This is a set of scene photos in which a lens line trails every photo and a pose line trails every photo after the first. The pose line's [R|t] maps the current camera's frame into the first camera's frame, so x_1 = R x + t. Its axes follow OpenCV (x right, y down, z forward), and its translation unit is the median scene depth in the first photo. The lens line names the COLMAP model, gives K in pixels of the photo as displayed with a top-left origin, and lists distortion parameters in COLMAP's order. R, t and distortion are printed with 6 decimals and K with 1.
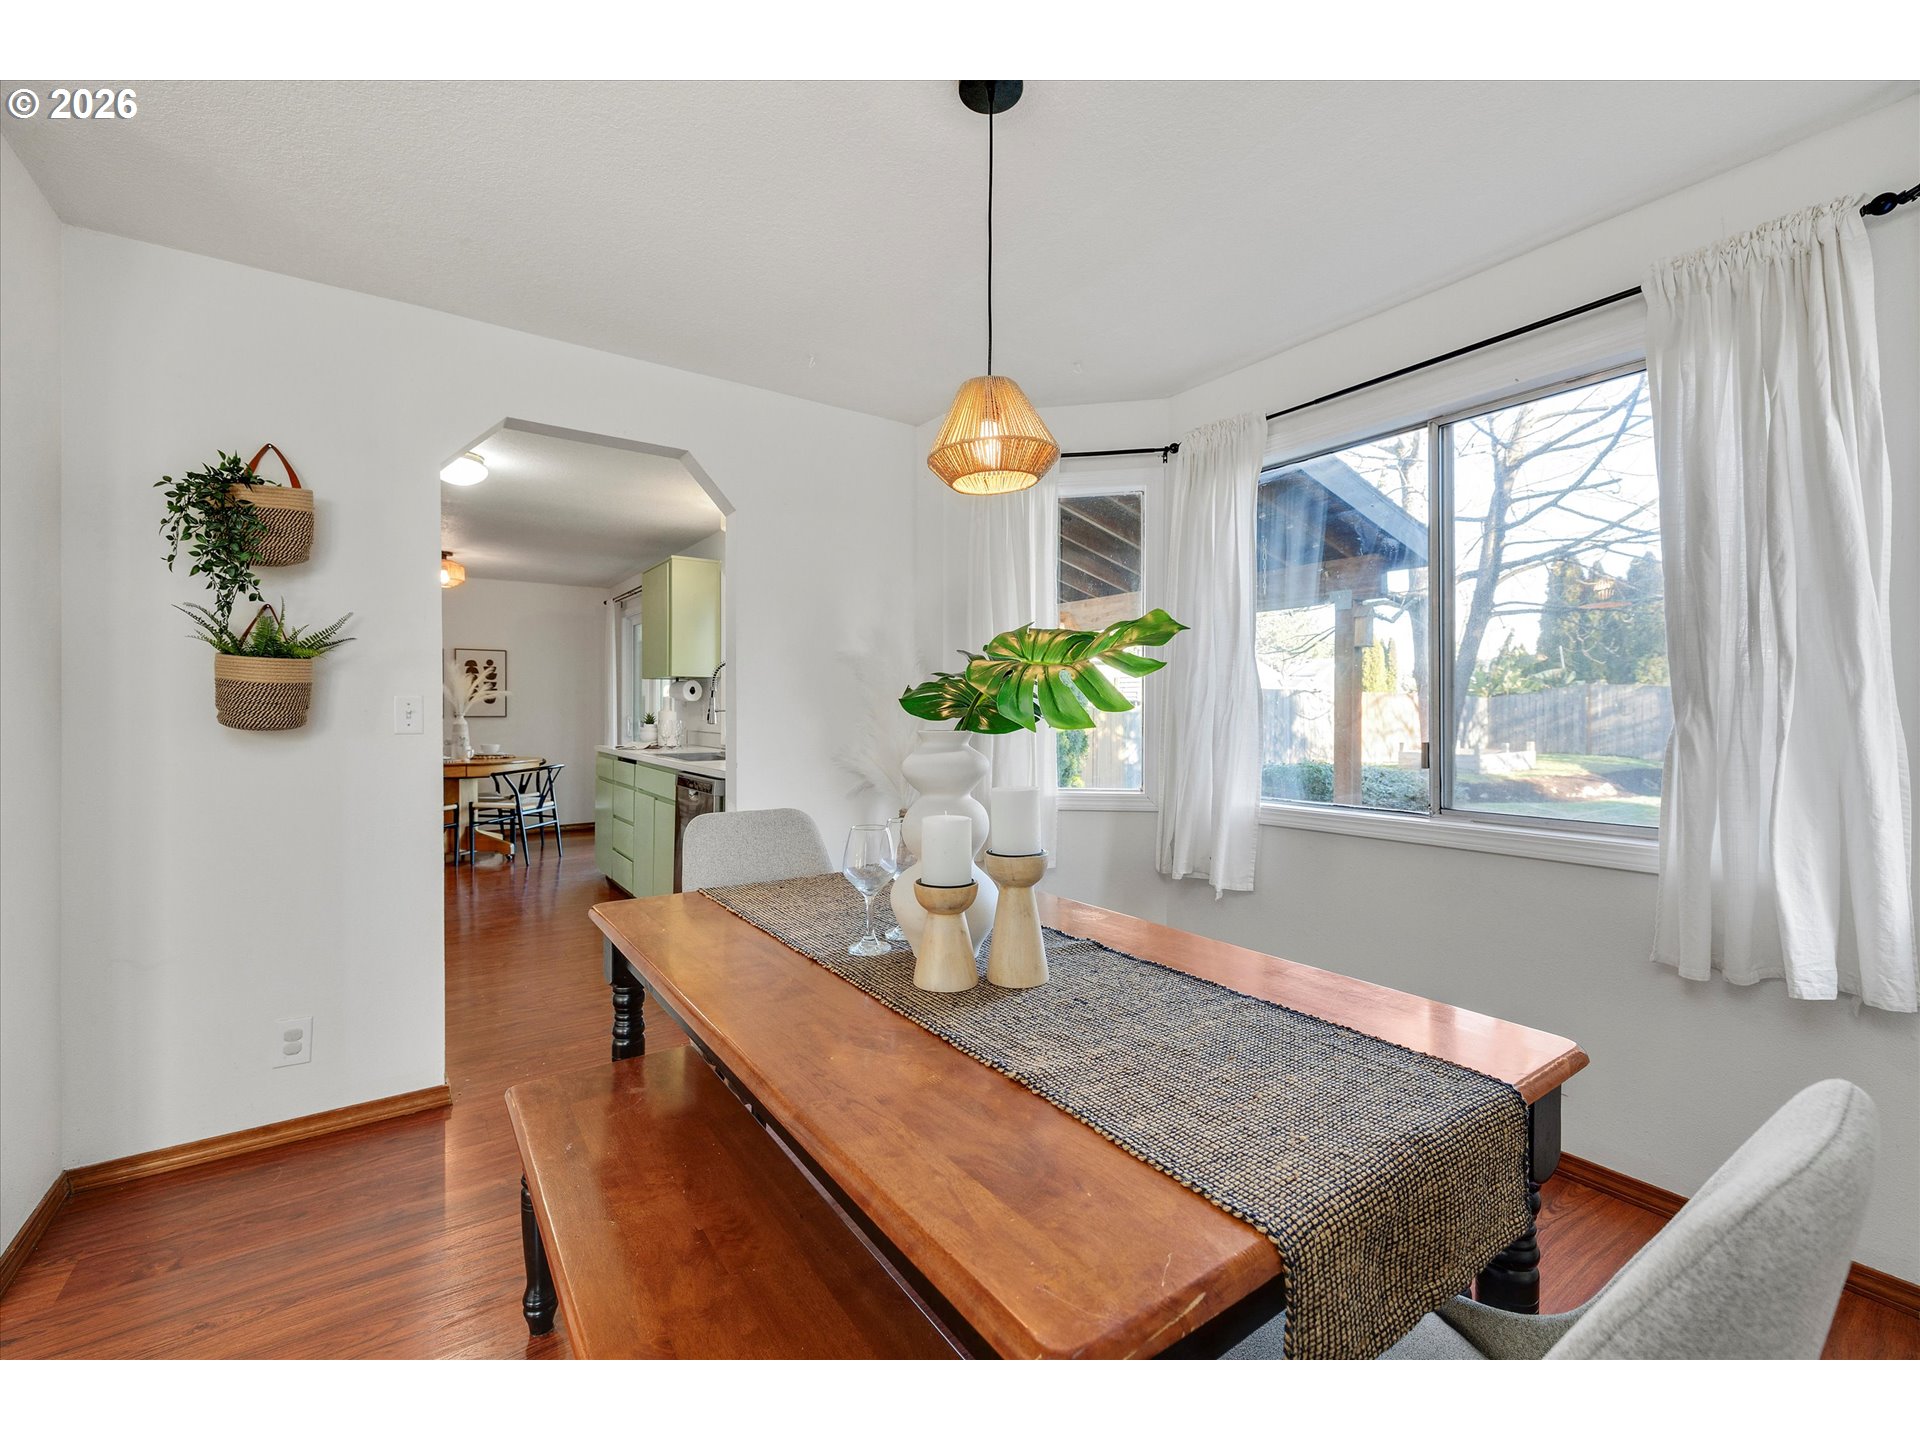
lens RADIAL K [[809.3, 0, 956.3], [0, 809.3, 715.0], [0, 0, 1]] dist [-0.001381, -0.000024]
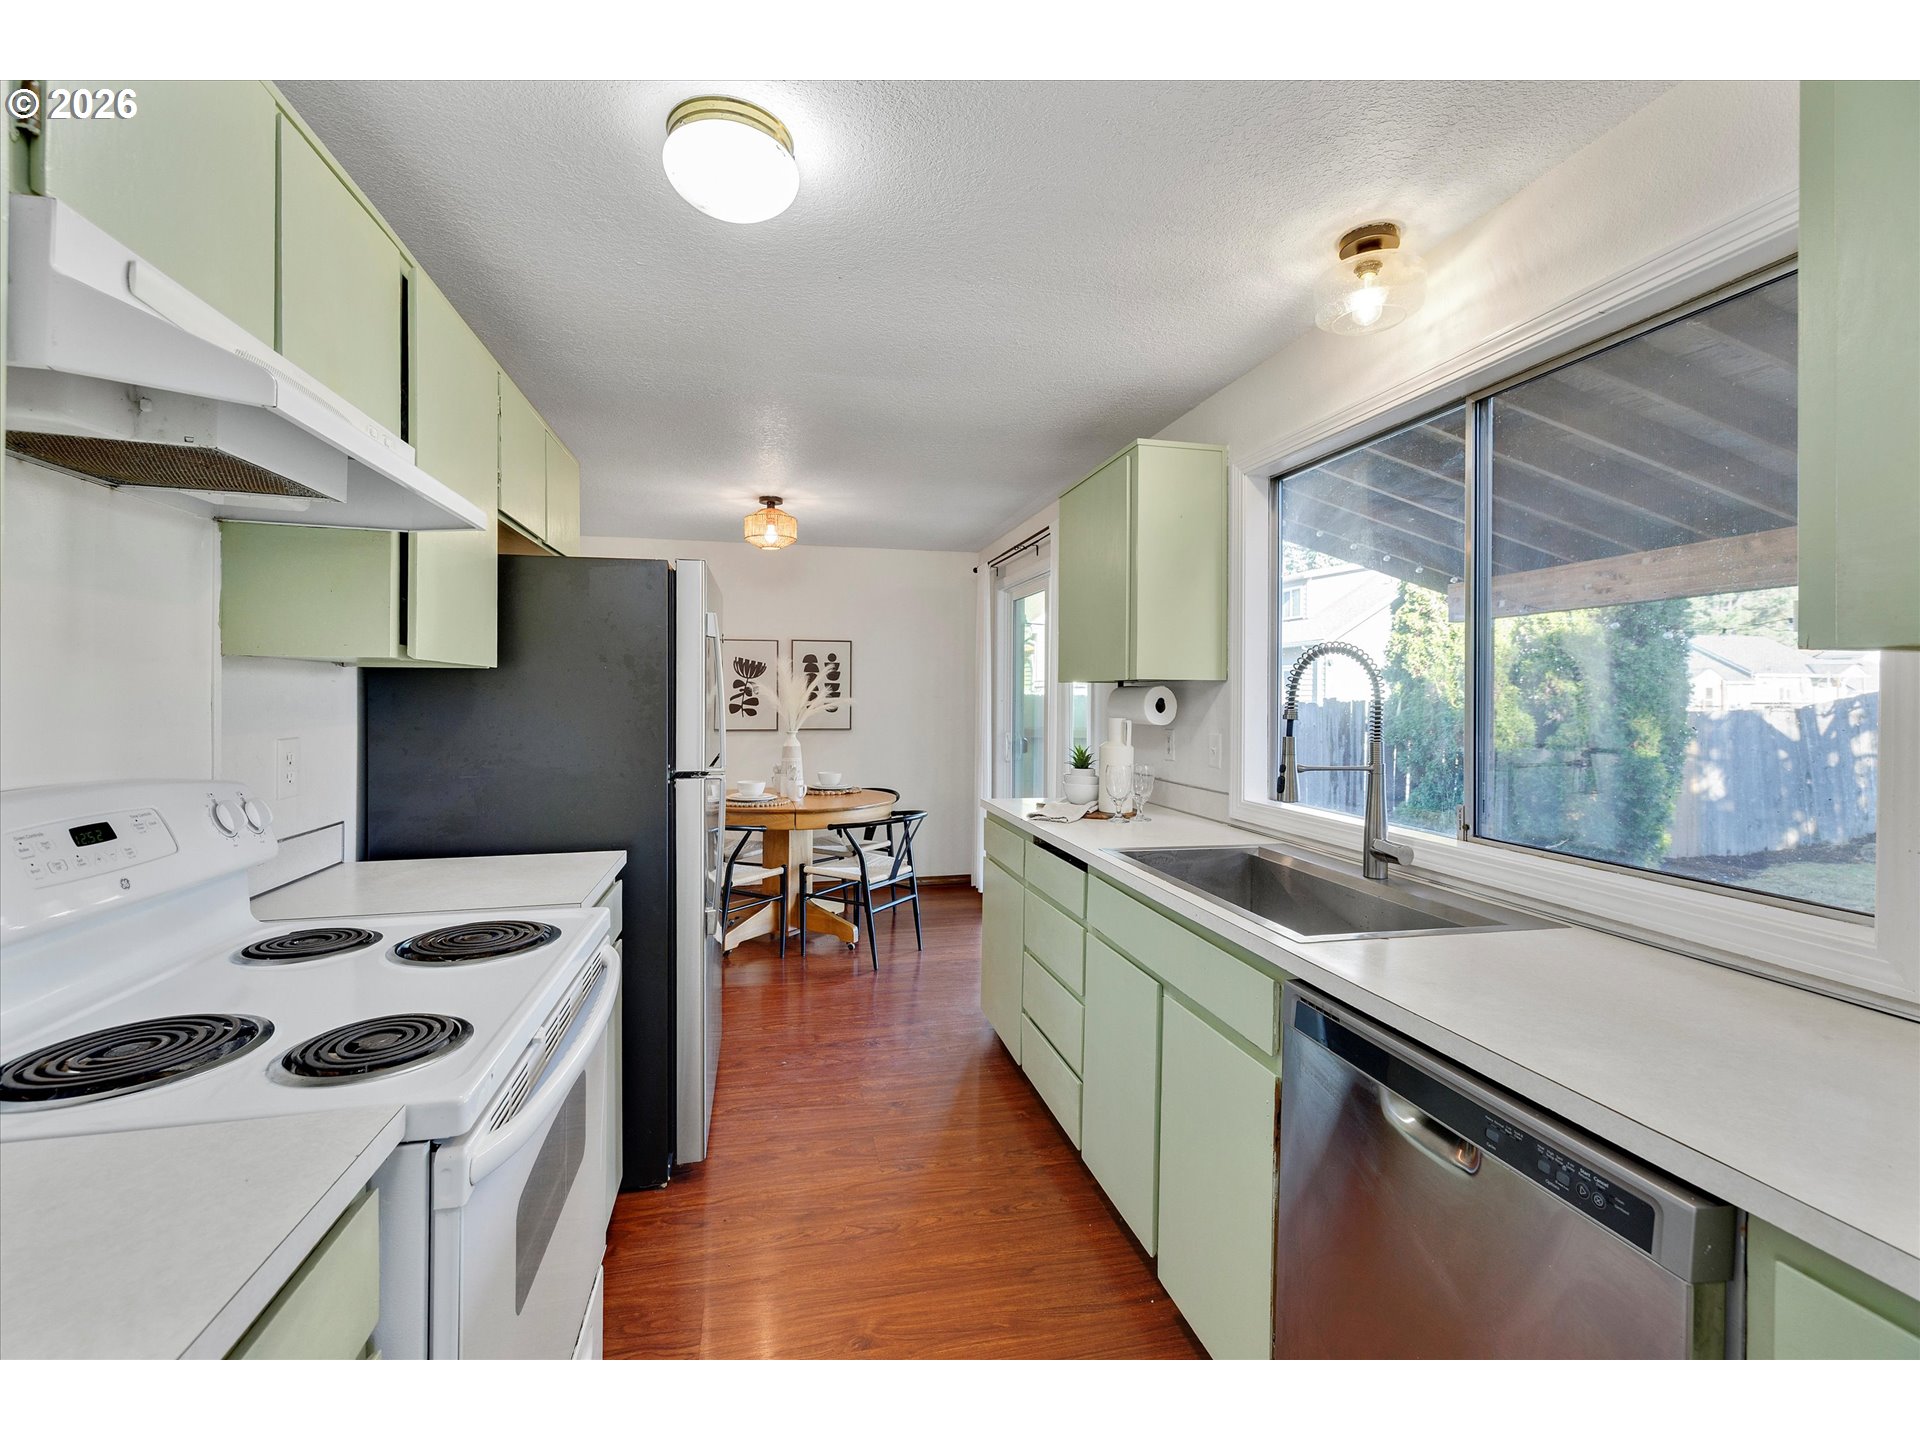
lens RADIAL K [[809.3, 0, 960.5], [0, 809.3, 710.2], [0, 0, 1]] dist [-0.001381, -0.000024]
pose [[0.928168, 0.009065, -0.372051, -0.218122], [-0.006344, 0.999943, 0.008536, -0.026821], [0.372107, -0.005562, 0.928173, 0.406415]]
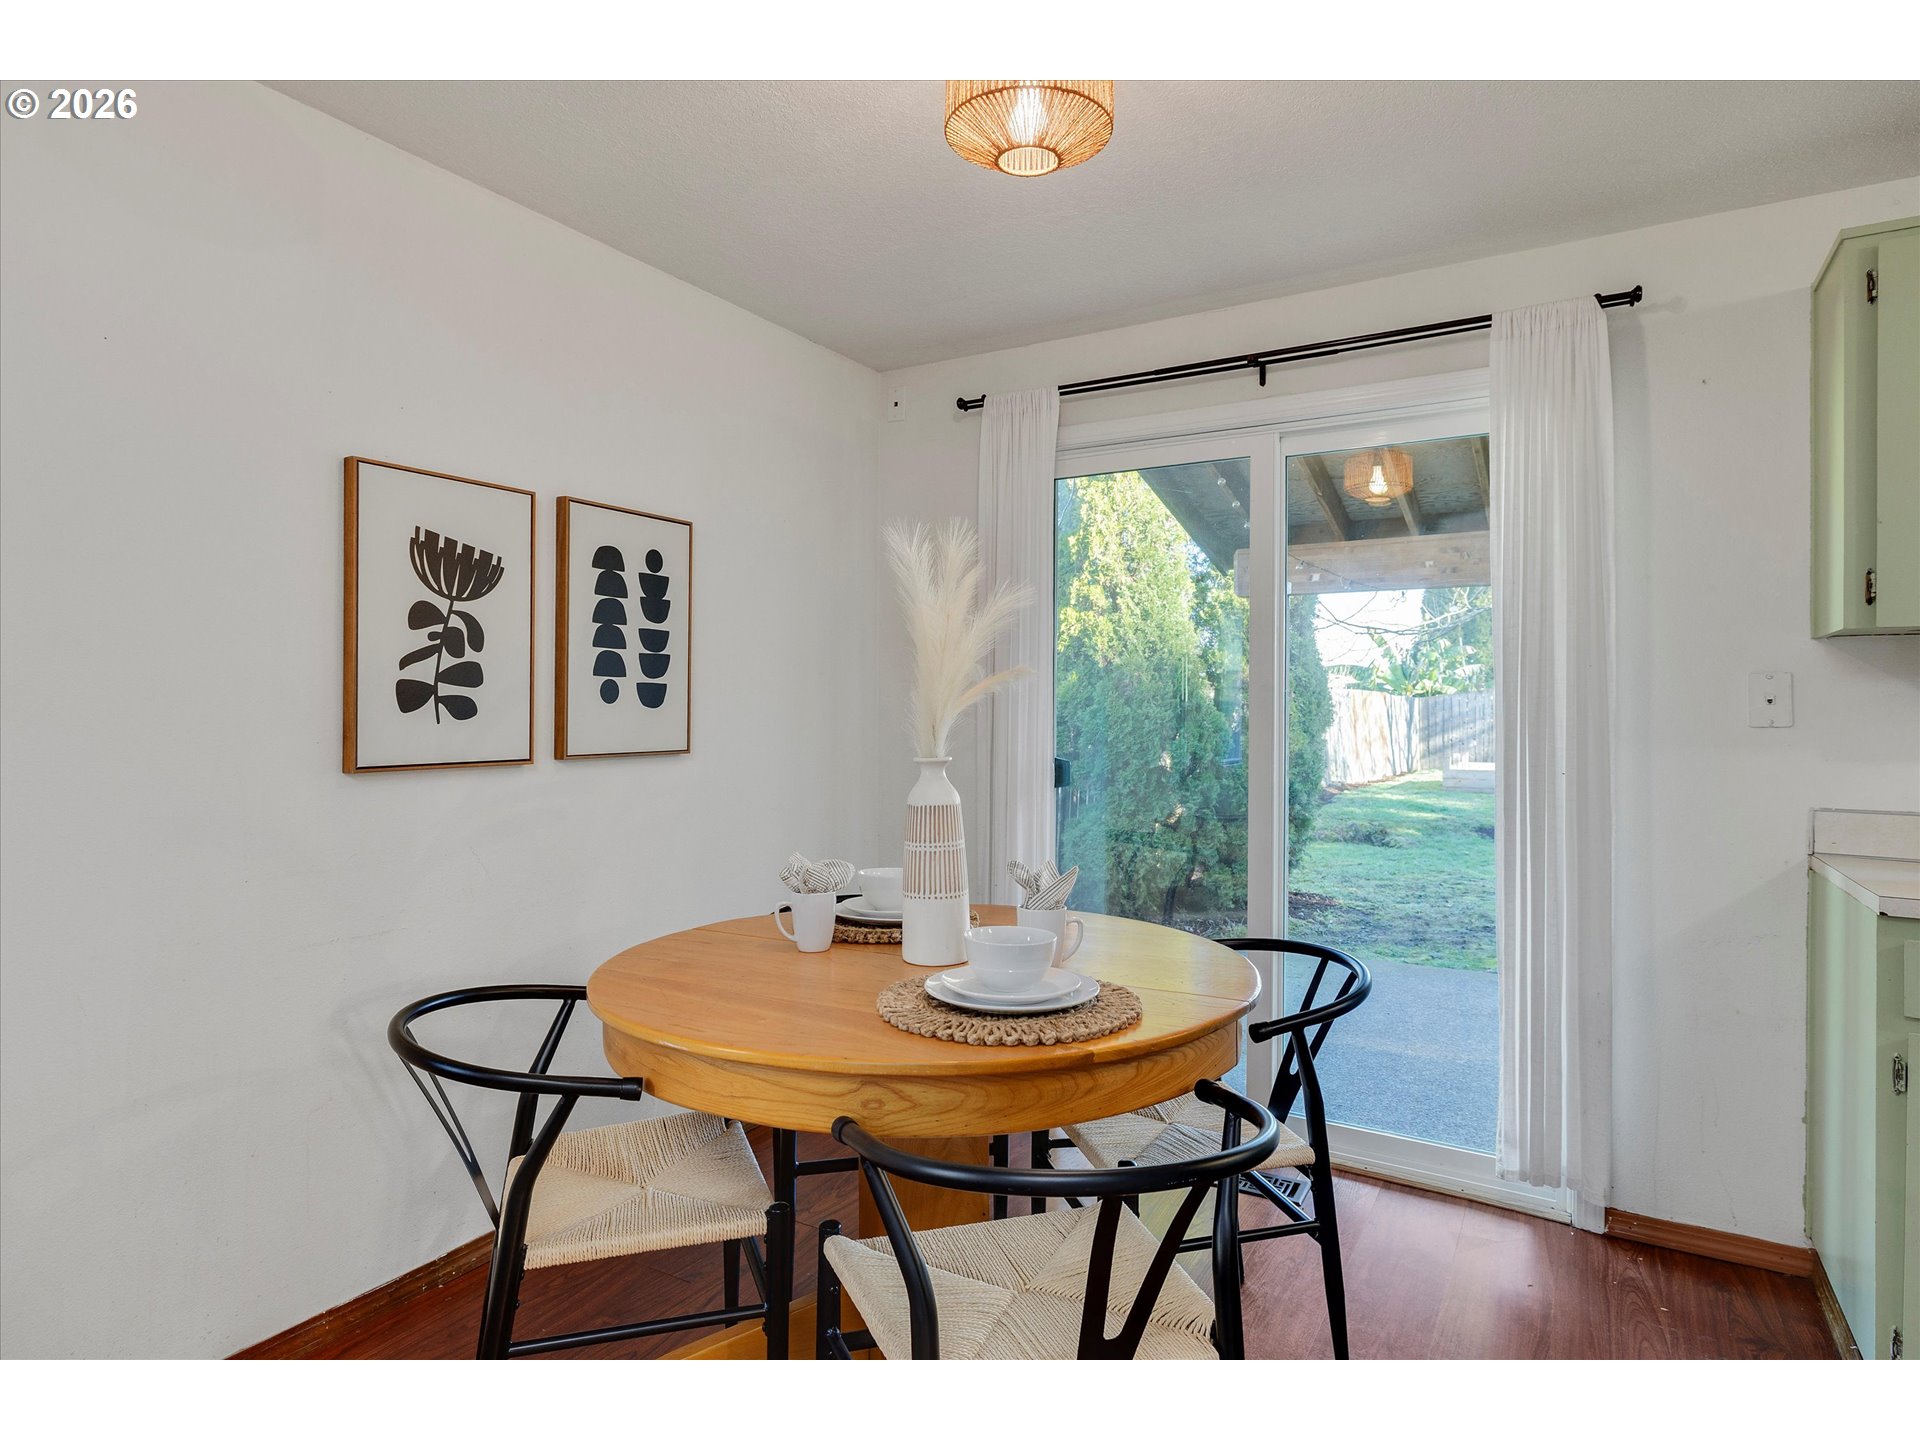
lens RADIAL K [[1042.3, 0, 958.3], [0, 1042.3, 714.8], [0, 0, 1]] dist [0.001082, 0.000011]
pose [[0.908849, -0.001218, 0.417124, -0.734567], [-0.000176, 0.999995, 0.003301, -0.014777], [-0.417126, -0.003074, 0.908844, 0.731313]]
